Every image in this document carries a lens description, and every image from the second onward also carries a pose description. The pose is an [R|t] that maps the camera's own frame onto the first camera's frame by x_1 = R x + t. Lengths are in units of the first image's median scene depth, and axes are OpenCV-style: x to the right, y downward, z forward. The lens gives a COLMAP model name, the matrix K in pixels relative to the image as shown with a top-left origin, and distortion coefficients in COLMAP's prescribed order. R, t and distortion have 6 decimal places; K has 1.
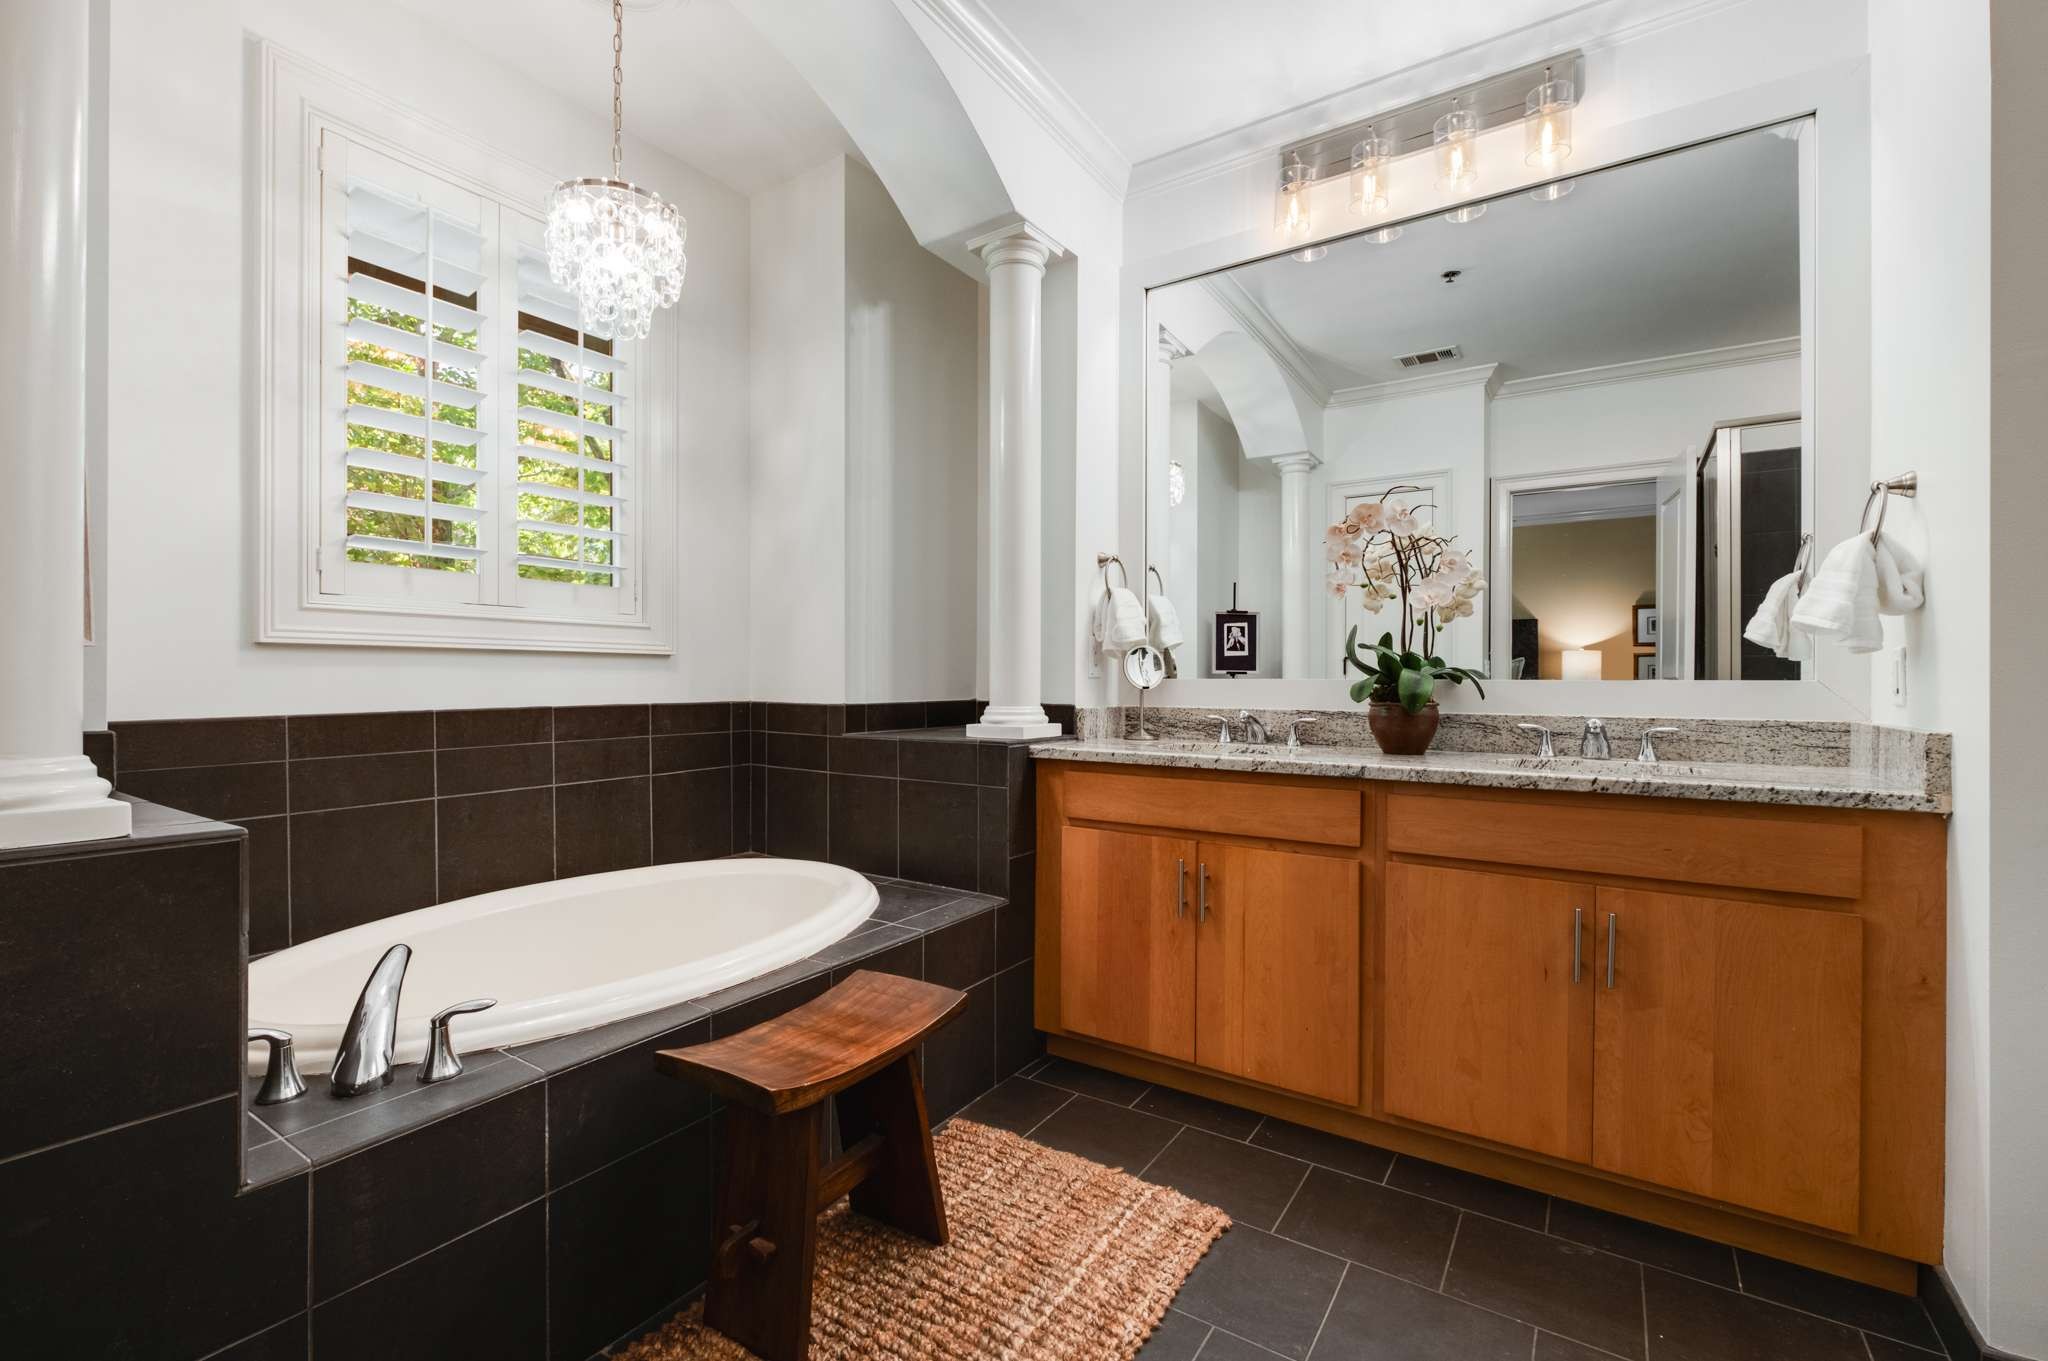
lens RADIAL K [[877.0, 0, 990.2], [0, 877.0, 675.5], [0, 0, 1]] dist [-0.005951, 0.000100]
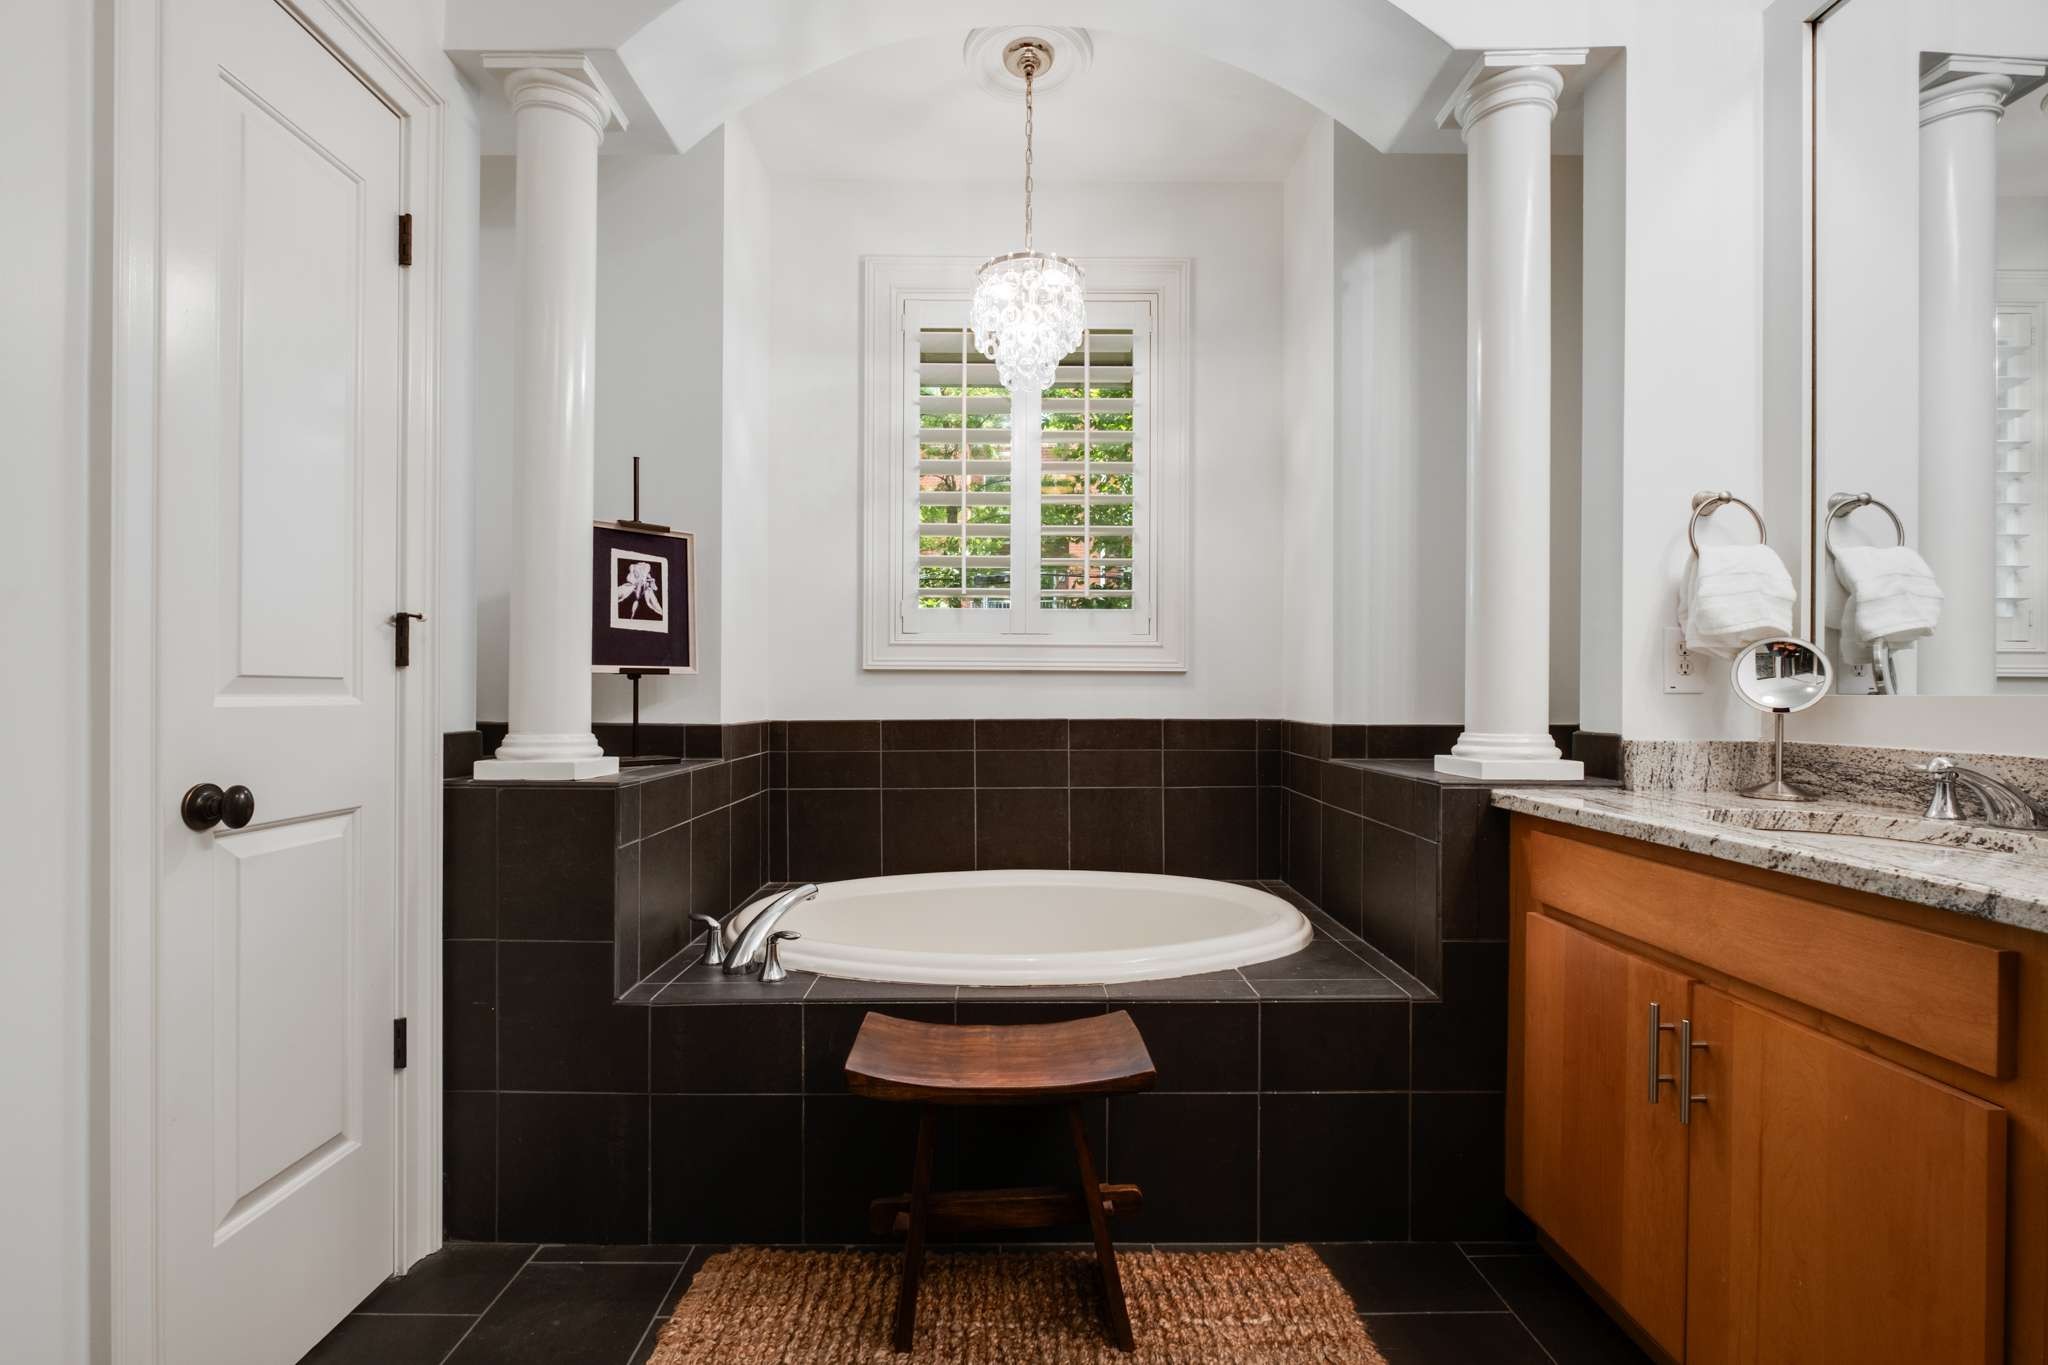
lens RADIAL K [[877.0, 0, 1019.5], [0, 877.0, 694.1], [0, 0, 1]] dist [-0.005951, 0.000100]
pose [[0.578166, -0.000966, -0.815919, 0.400001], [-0.001275, 0.999997, -0.002087, 0.005381], [0.815918, 0.002247, 0.578163, 0.283827]]
